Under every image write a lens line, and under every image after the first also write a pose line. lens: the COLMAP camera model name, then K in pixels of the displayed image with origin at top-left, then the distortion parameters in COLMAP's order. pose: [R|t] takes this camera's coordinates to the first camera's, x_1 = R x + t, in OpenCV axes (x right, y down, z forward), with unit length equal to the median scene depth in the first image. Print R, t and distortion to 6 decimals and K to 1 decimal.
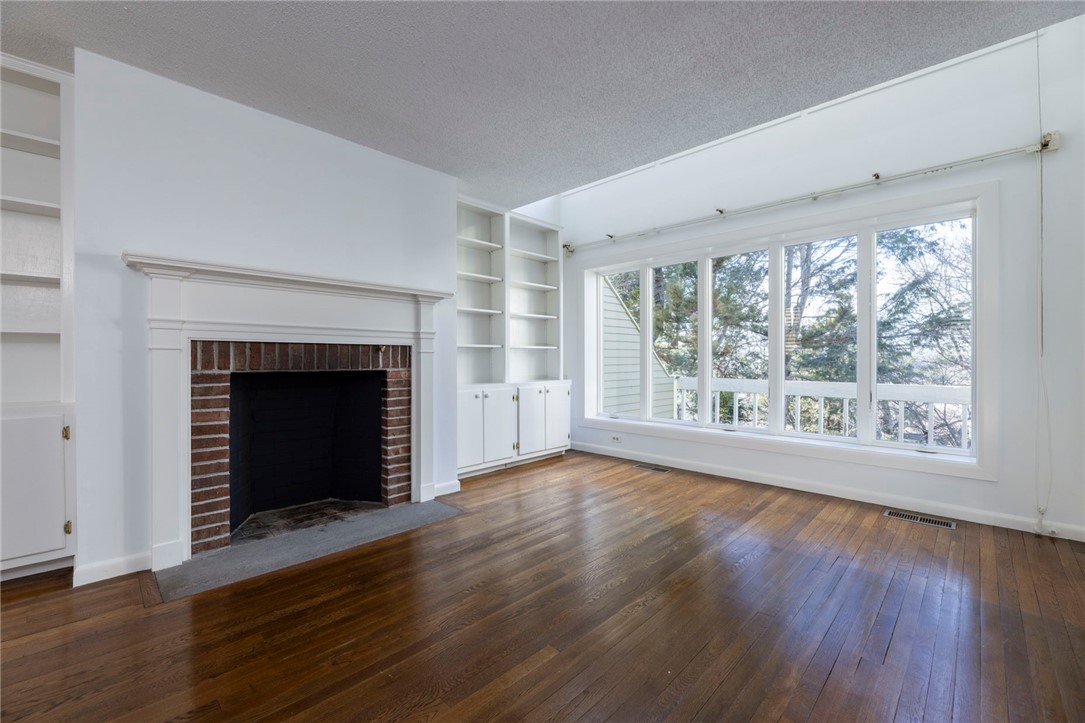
lens RADIAL K [[449.9, 0, 538.6], [0, 449.9, 358.6], [0, 0, 1]] dist [-0.000492, -0.000441]
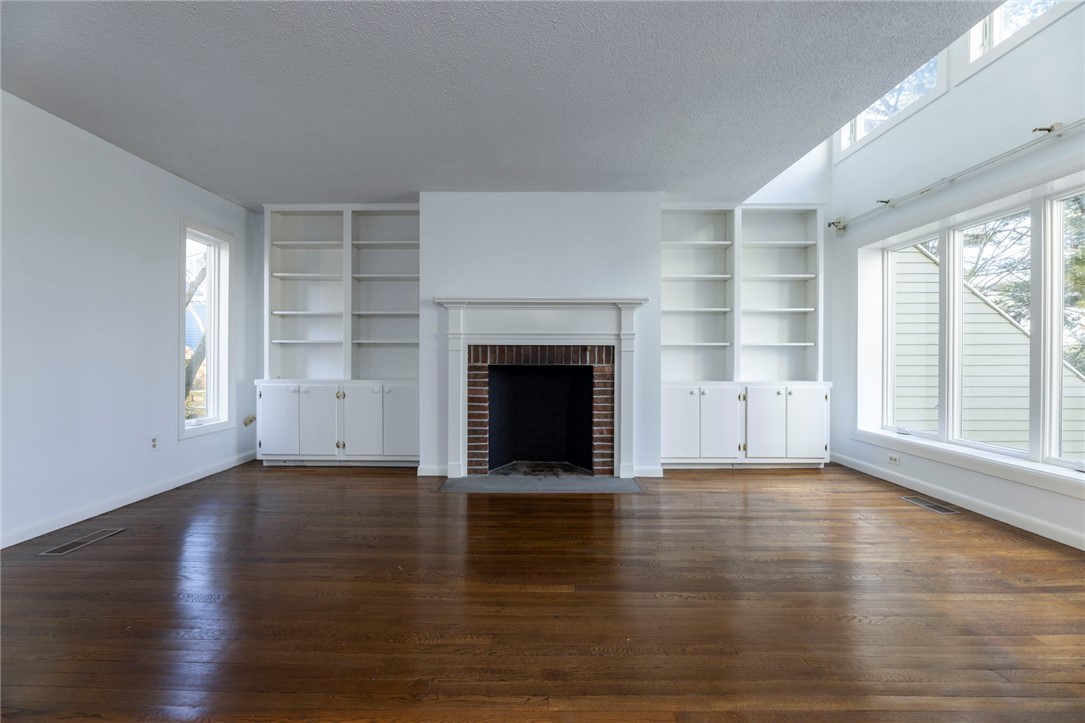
lens RADIAL K [[439.0, 0, 538.4], [0, 439.0, 356.1], [0, 0, 1]] dist [-0.000619, 0.000034]
pose [[0.701897, 0.003305, -0.712271, 0.410132], [-0.002406, 0.999995, 0.002269, -0.002727], [0.712275, 0.000121, 0.701901, 0.035989]]
